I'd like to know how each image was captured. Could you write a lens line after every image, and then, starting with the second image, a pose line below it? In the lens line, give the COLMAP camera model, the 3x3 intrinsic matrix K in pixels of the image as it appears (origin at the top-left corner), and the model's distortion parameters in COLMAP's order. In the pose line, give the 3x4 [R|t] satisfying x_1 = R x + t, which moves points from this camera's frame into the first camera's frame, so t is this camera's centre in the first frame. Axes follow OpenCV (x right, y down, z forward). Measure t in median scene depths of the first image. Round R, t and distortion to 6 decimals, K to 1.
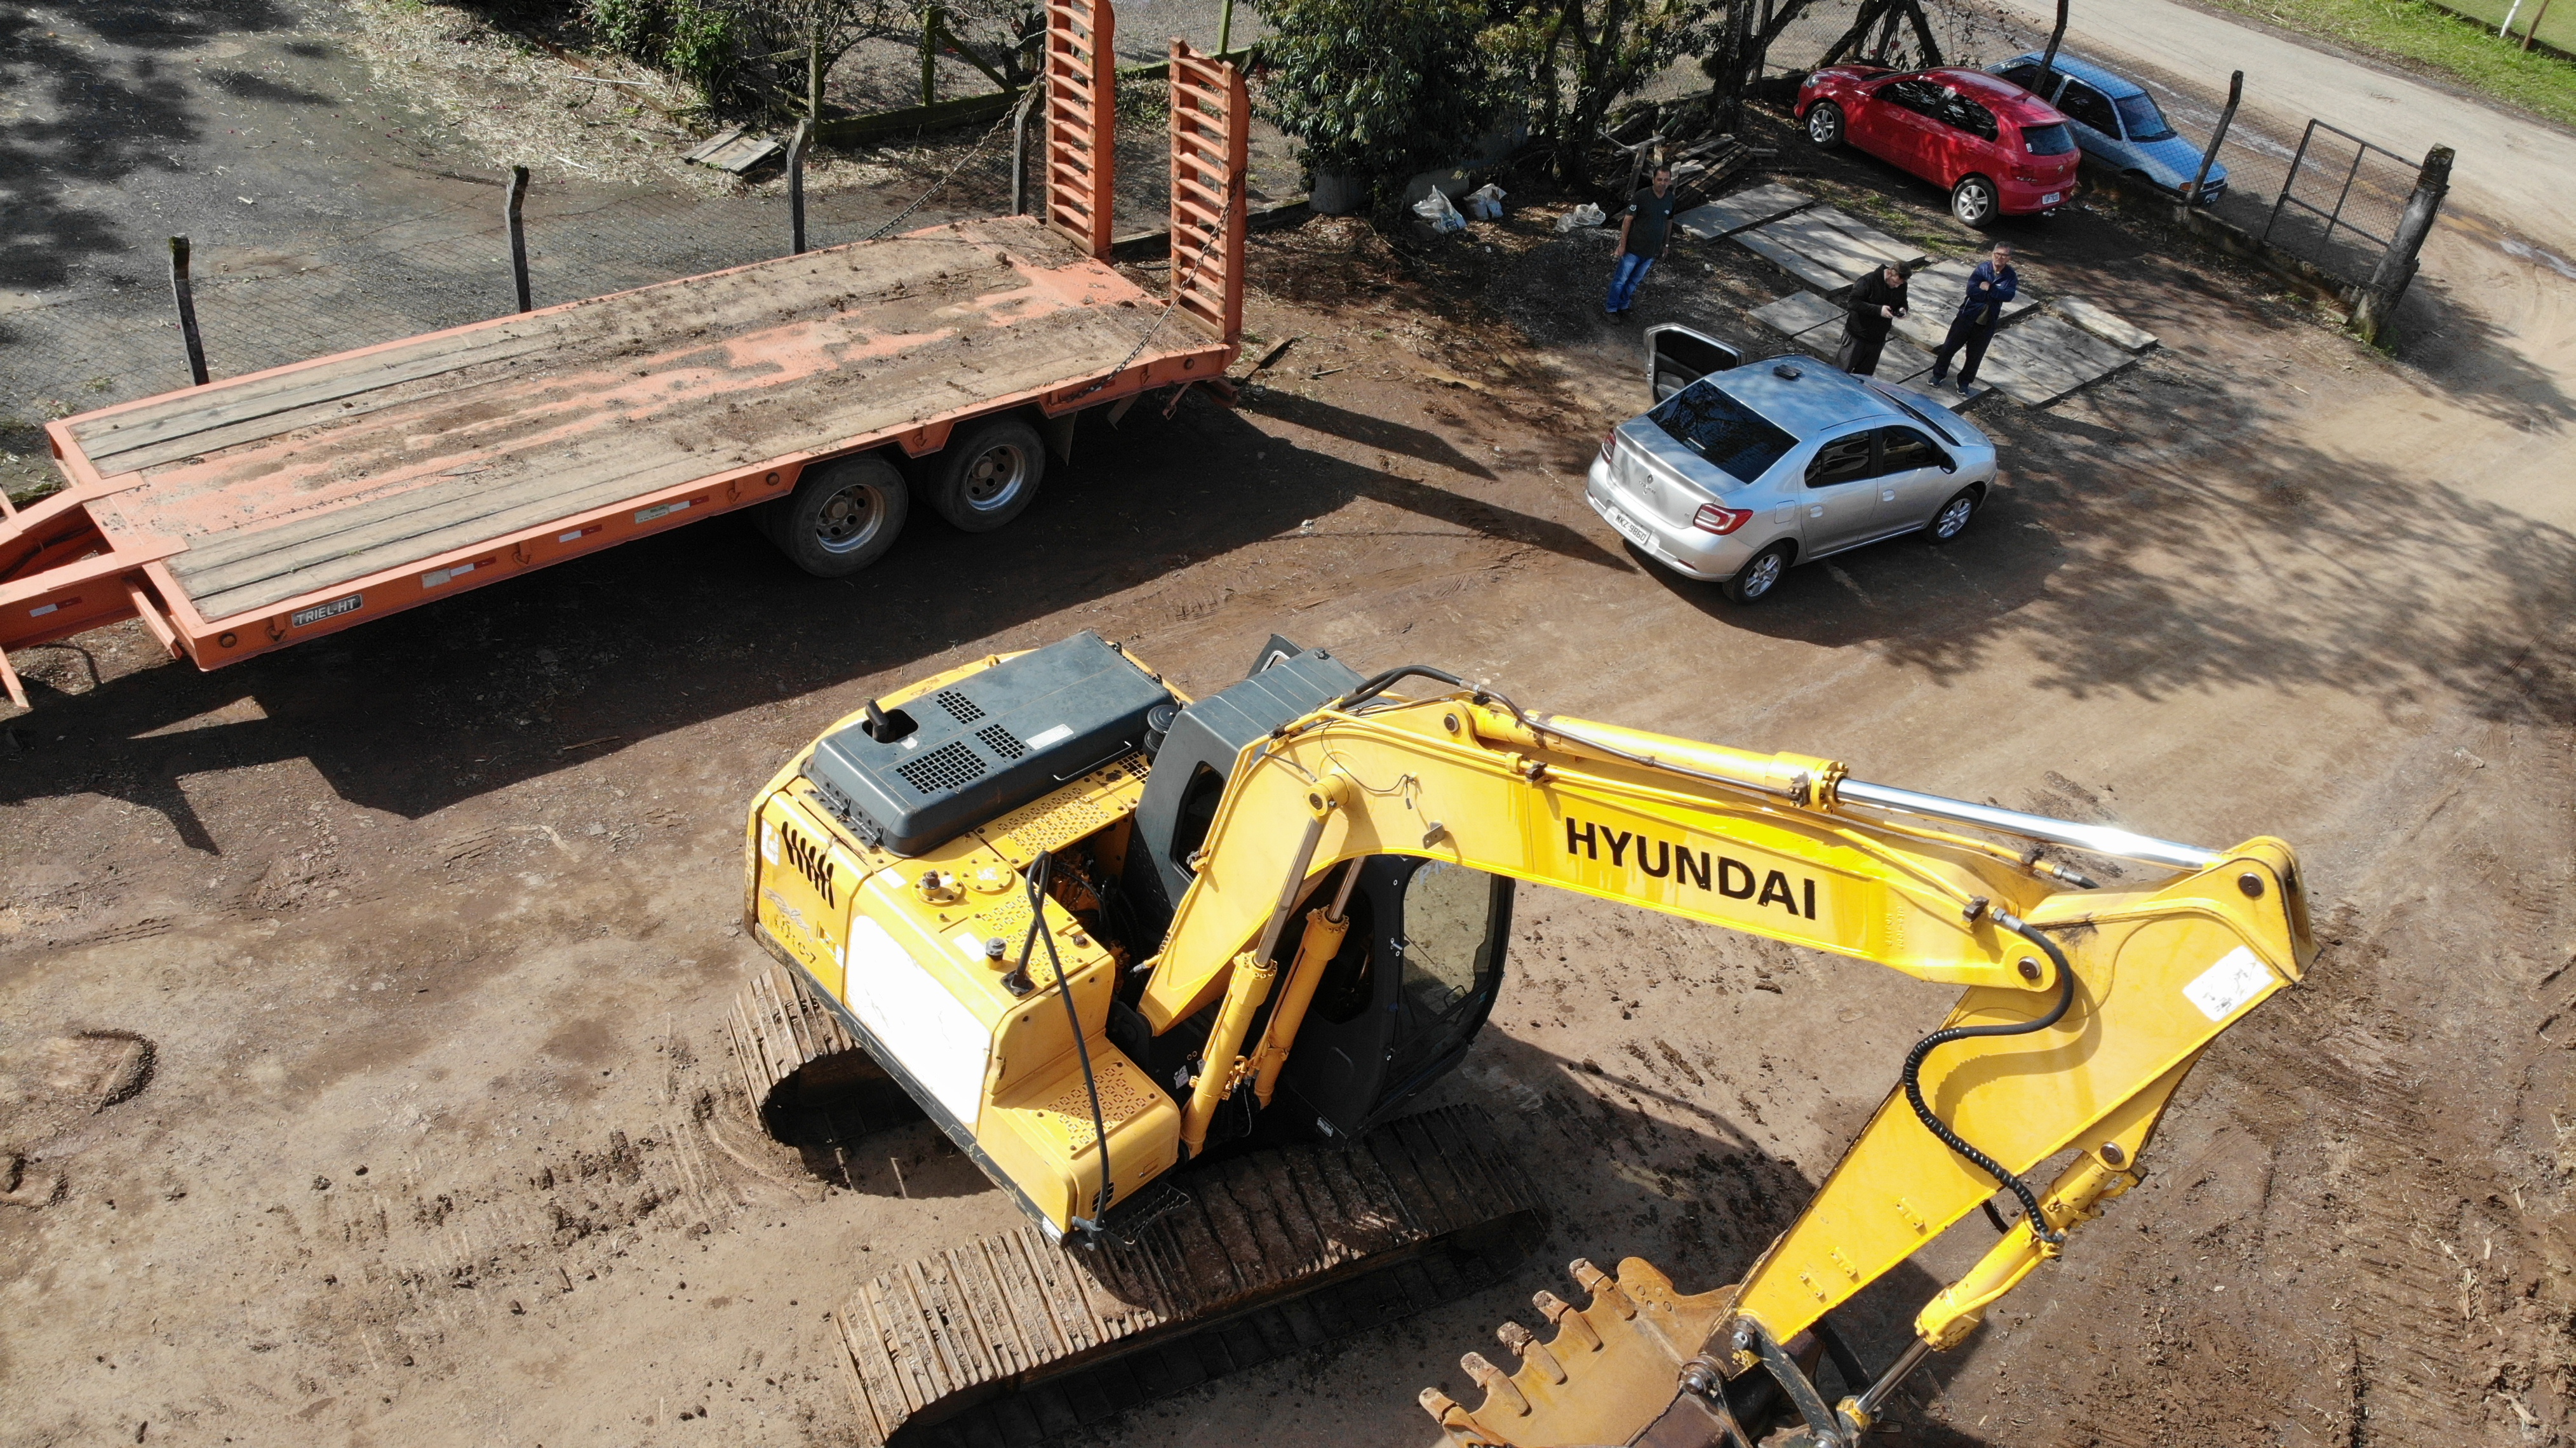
lens RADIAL K [[1870.0, 0, 1204.5], [0, 1870.0, 721.8], [0, 0, 1]] dist [0.013981, -0.133036]
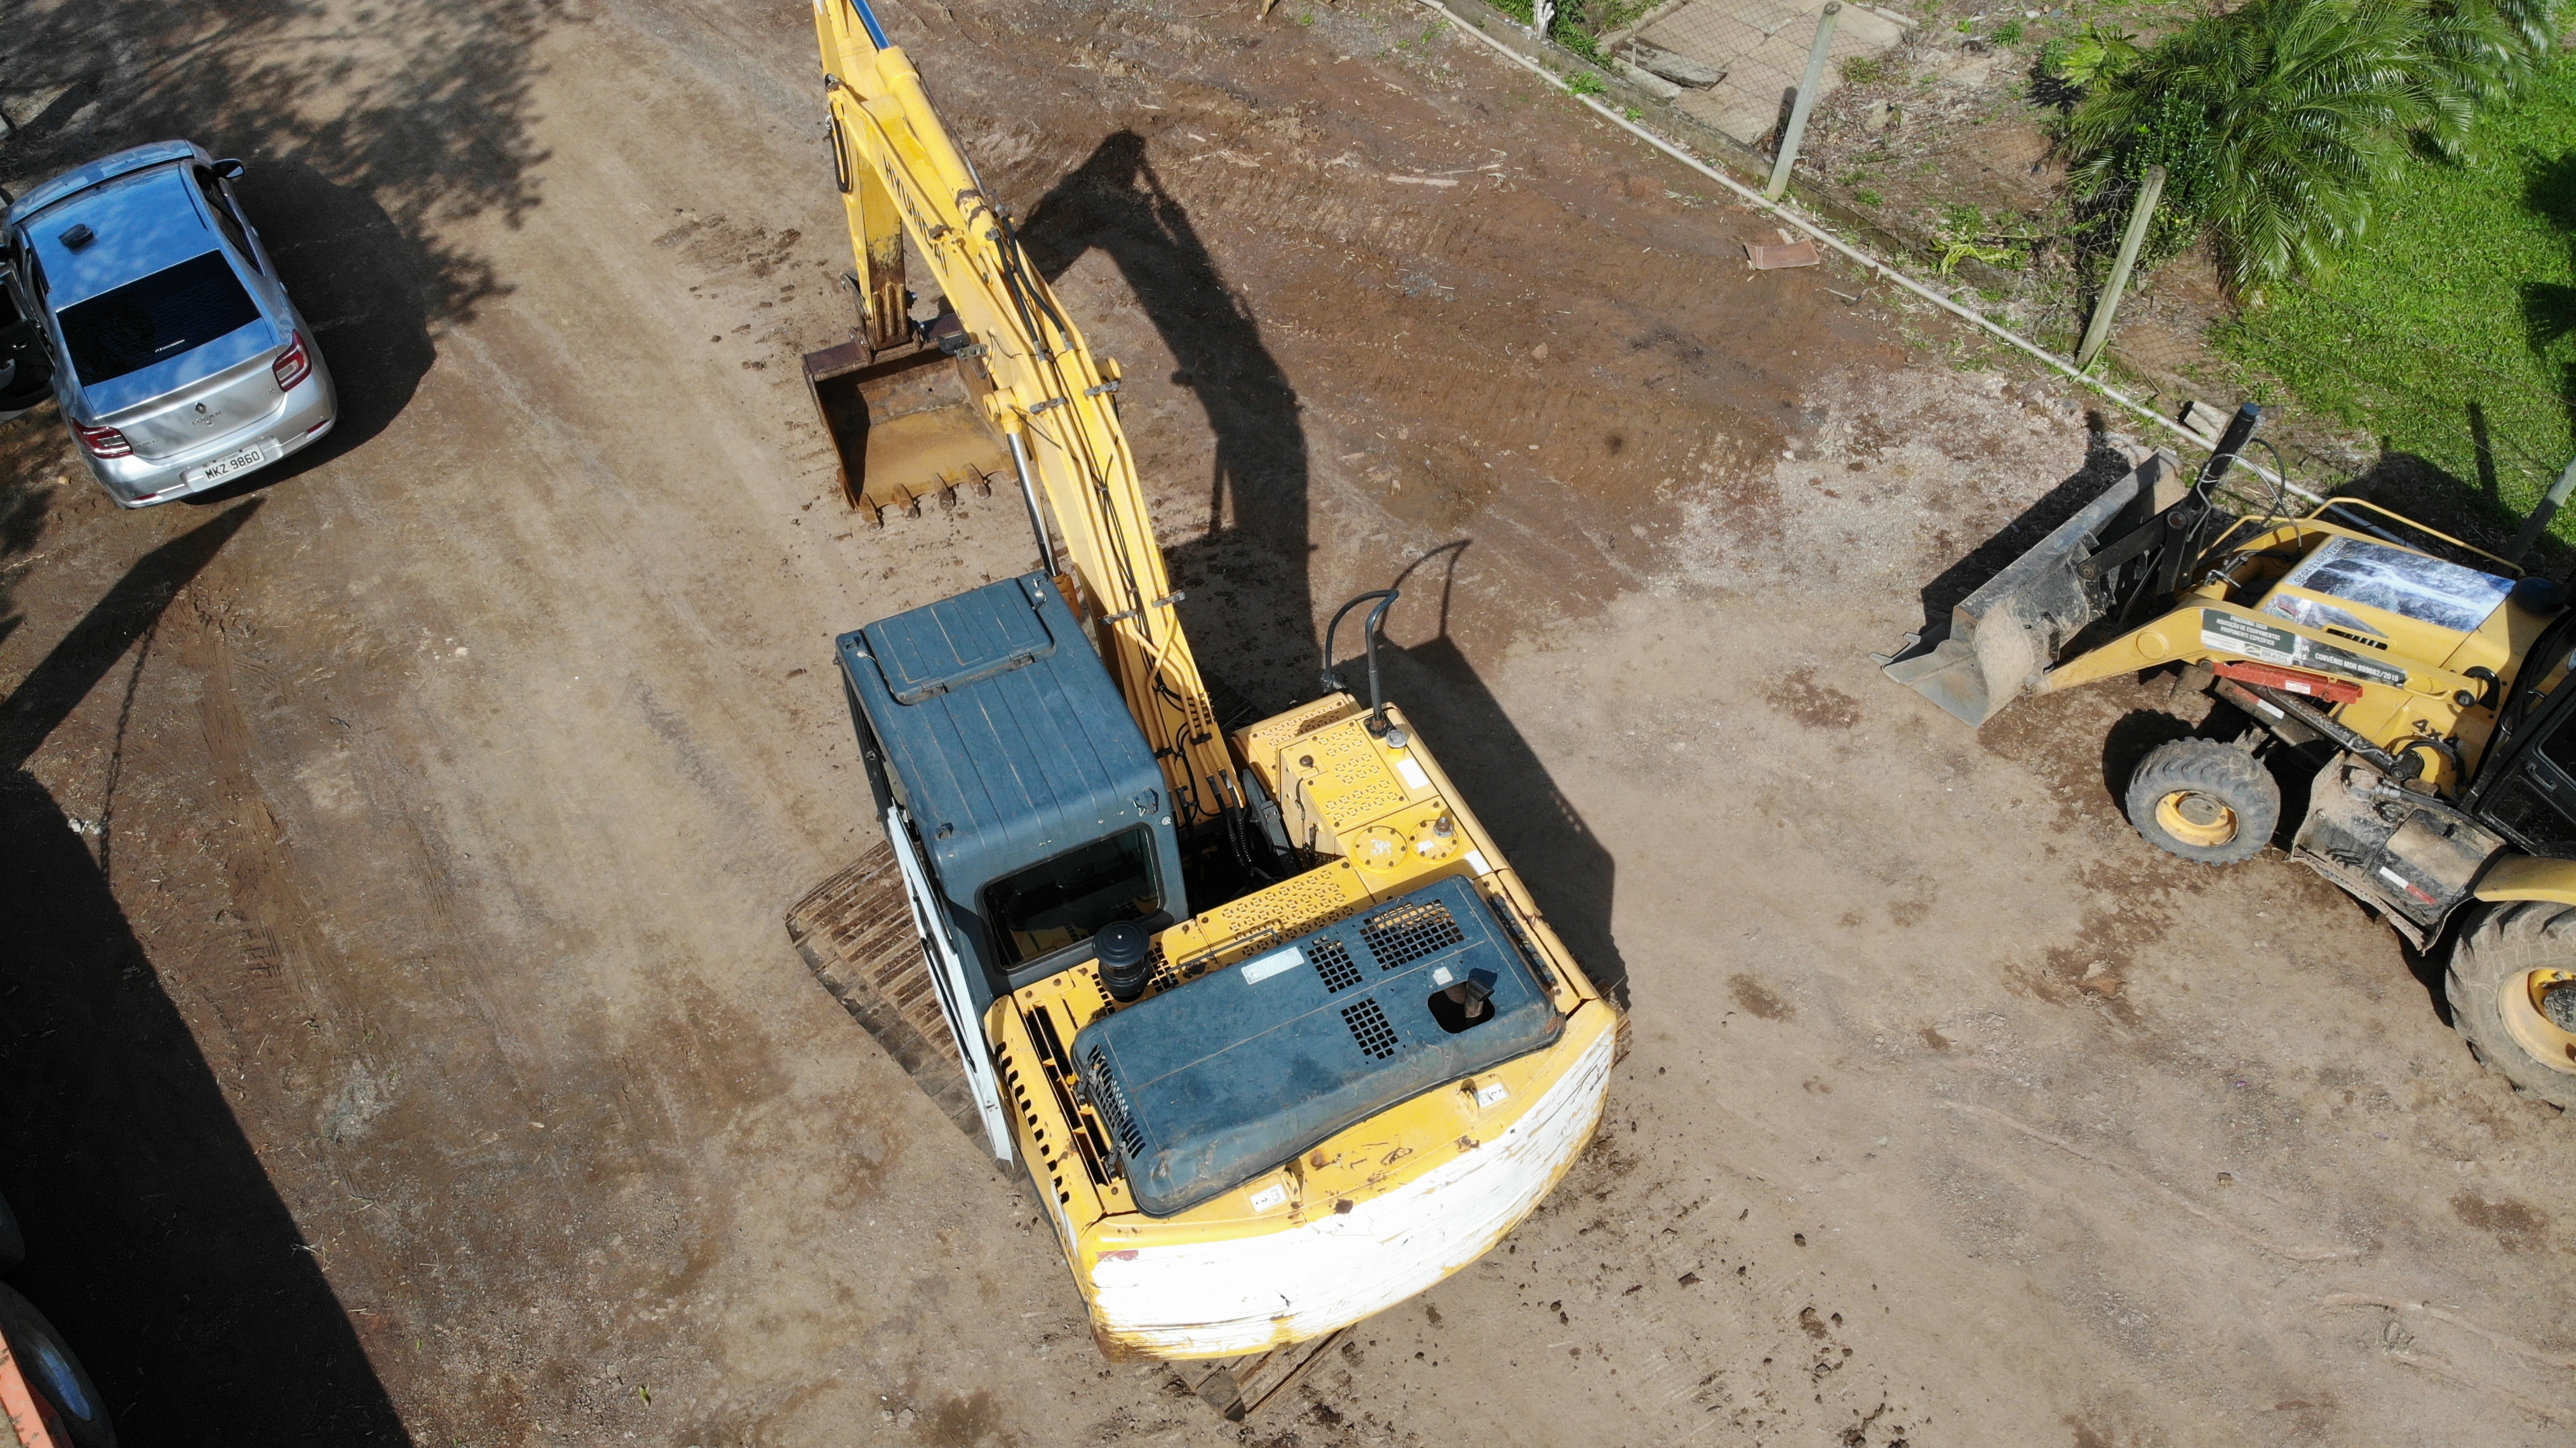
lens RADIAL K [[1870.0, 0, 1204.5], [0, 1870.0, 721.8], [0, 0, 1]] dist [0.013981, -0.133036]
pose [[-0.013255, -0.833561, 0.552268, -0.331804], [0.627606, 0.423035, 0.653568, -0.330235], [-0.778418, 0.355270, 0.517541, 0.291206]]
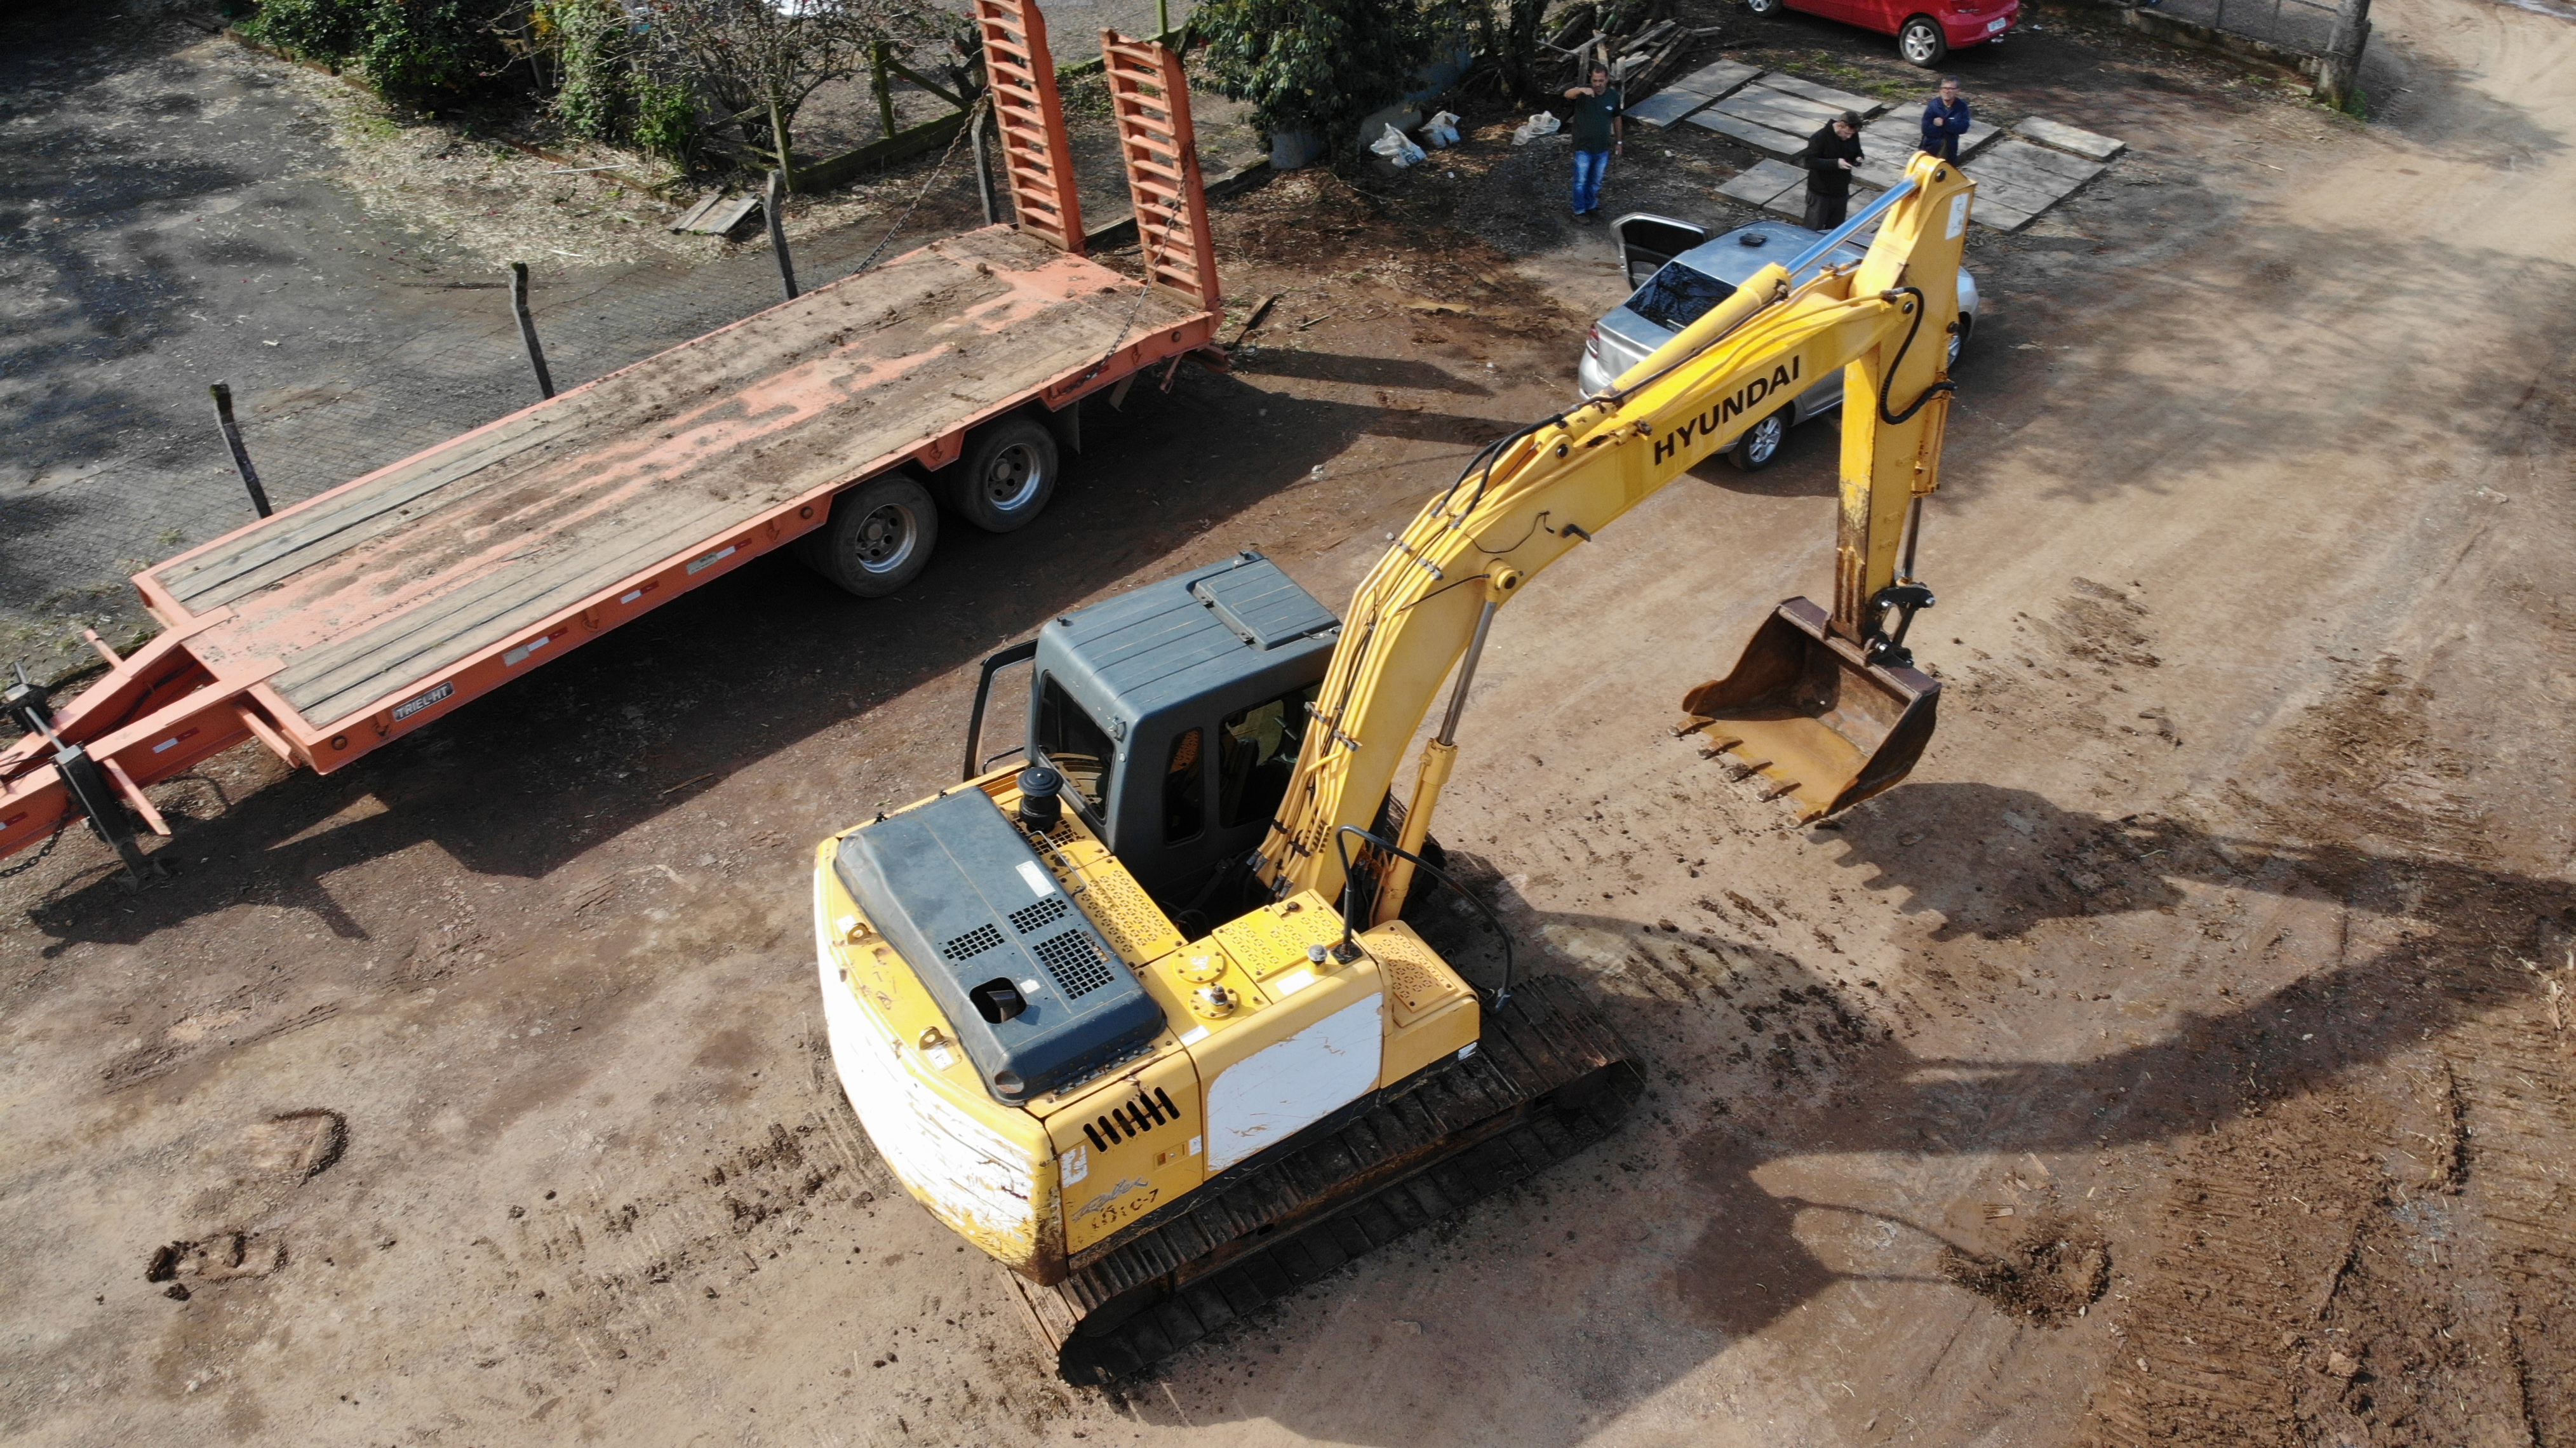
lens RADIAL K [[1864.7, 0, 1171.8], [0, 1864.7, 734.6], [0, 0, 1]] dist [0.019767, -0.128920]
pose [[0.984418, -0.167944, -0.052124, 0.004677], [0.168724, 0.985603, 0.010916, 0.015745], [0.049540, -0.019540, 0.998581, -0.042422]]
